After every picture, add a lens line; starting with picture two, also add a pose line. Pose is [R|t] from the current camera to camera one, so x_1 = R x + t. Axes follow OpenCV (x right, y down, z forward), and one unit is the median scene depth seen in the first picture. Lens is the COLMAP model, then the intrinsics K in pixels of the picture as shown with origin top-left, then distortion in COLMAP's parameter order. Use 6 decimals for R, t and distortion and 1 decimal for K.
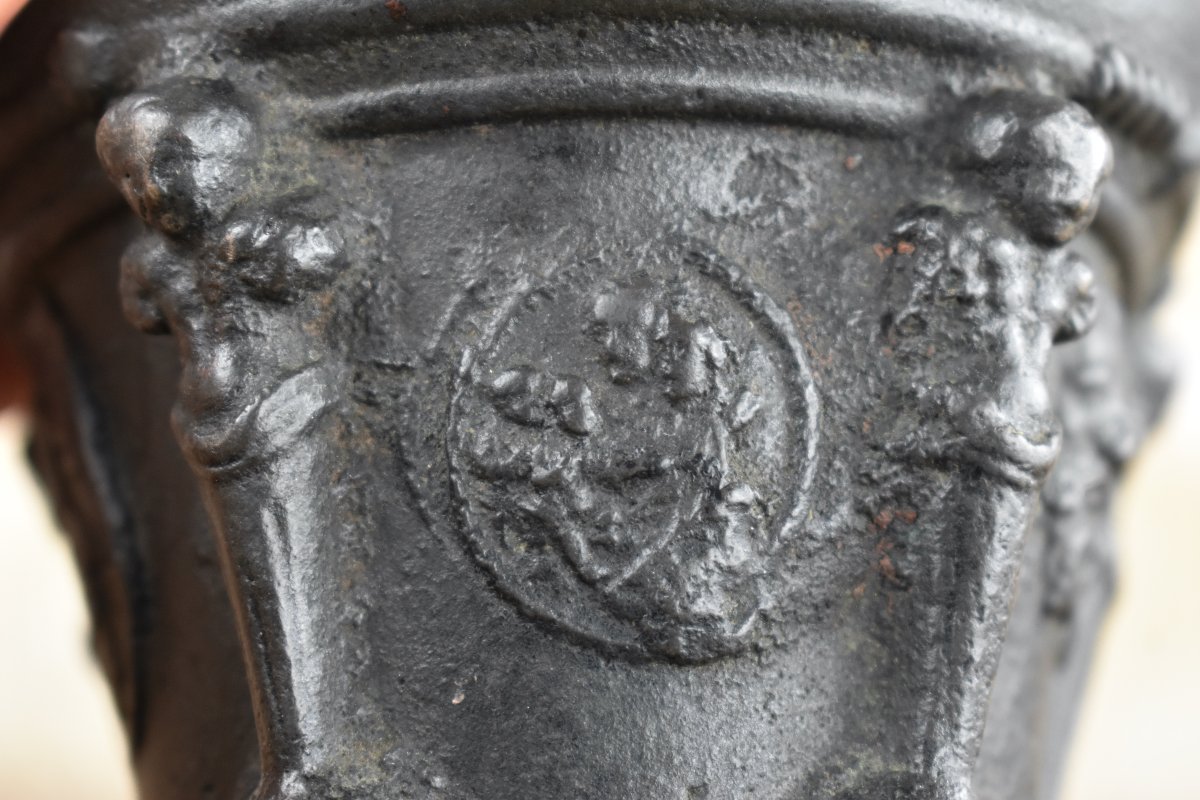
lens RADIAL K [[2764.3, 0, 600.0], [0, 2764.3, 400.0], [0, 0, 1]] dist [0.023720, 0.516201]
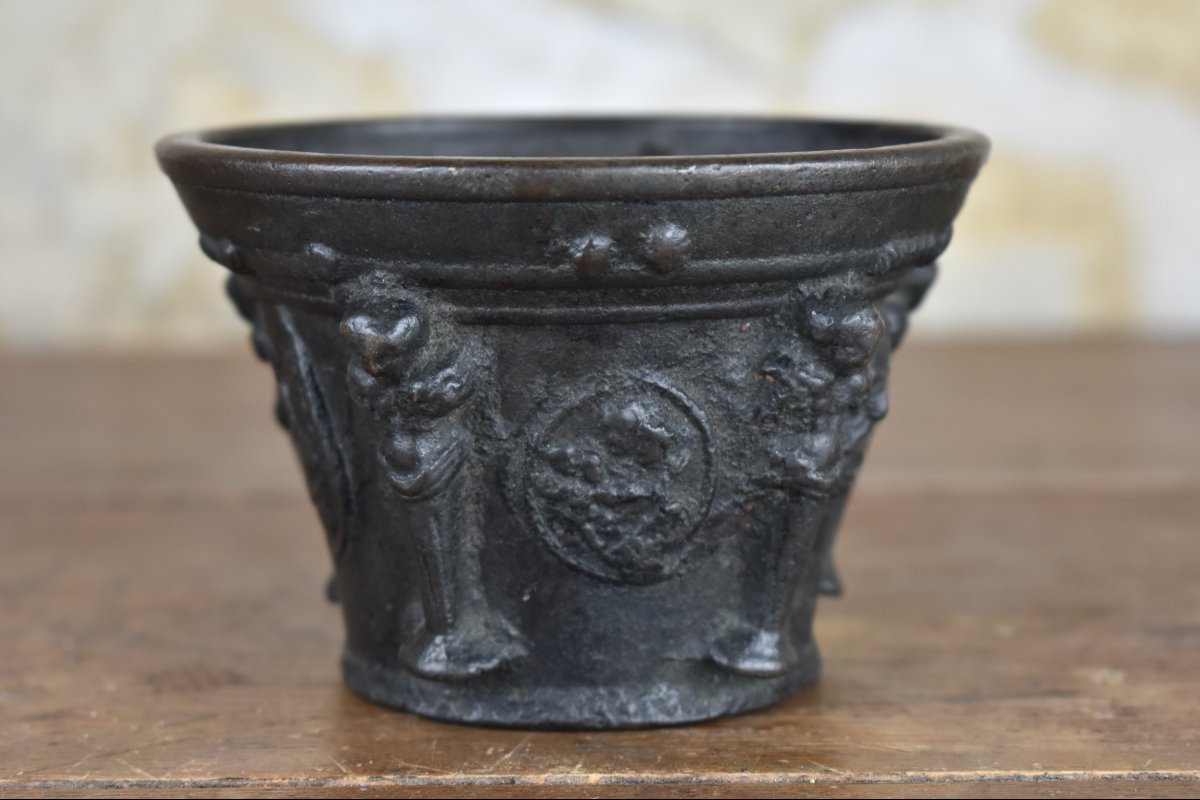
lens RADIAL K [[2764.3, 0, 600.0], [0, 2764.3, 400.0], [0, 0, 1]] dist [0.023720, 0.516201]
pose [[0.997619, 0.018180, 0.066524, -0.130854], [-0.046209, 0.892271, 0.449129, -0.892351], [-0.051192, -0.451134, 0.890987, -0.681433]]
